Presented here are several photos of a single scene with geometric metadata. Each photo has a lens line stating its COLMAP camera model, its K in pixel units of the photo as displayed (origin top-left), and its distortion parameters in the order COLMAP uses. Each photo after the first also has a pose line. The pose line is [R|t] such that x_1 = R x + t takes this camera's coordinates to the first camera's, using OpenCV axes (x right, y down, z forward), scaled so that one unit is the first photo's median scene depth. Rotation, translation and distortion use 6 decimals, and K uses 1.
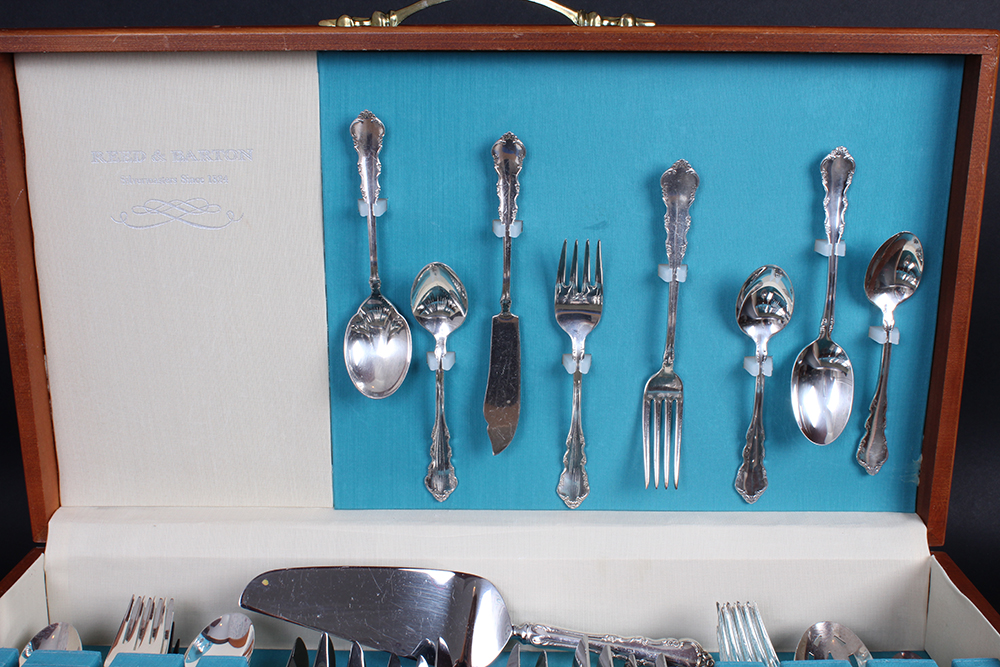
lens RADIAL K [[1275.9, 0, 500.0], [0, 1275.9, 333.5], [0, 0, 1]] dist [-0.012356, 0.003078]
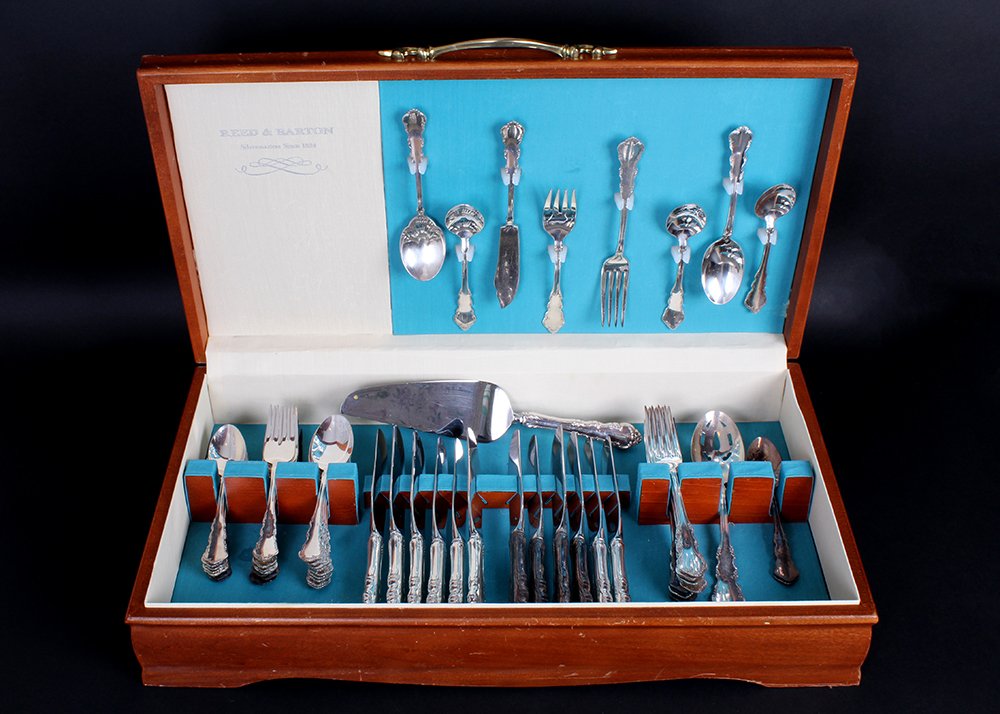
lens RADIAL K [[1218.3, 0, 500.0], [0, 1218.3, 357.0], [0, 0, 1]] dist [0.017953, 0.011289]
pose [[0.999877, -0.009071, 0.012768, -0.025990], [0.003308, 0.919128, 0.393944, -0.431691], [-0.015309, -0.393854, 0.919046, -0.347256]]
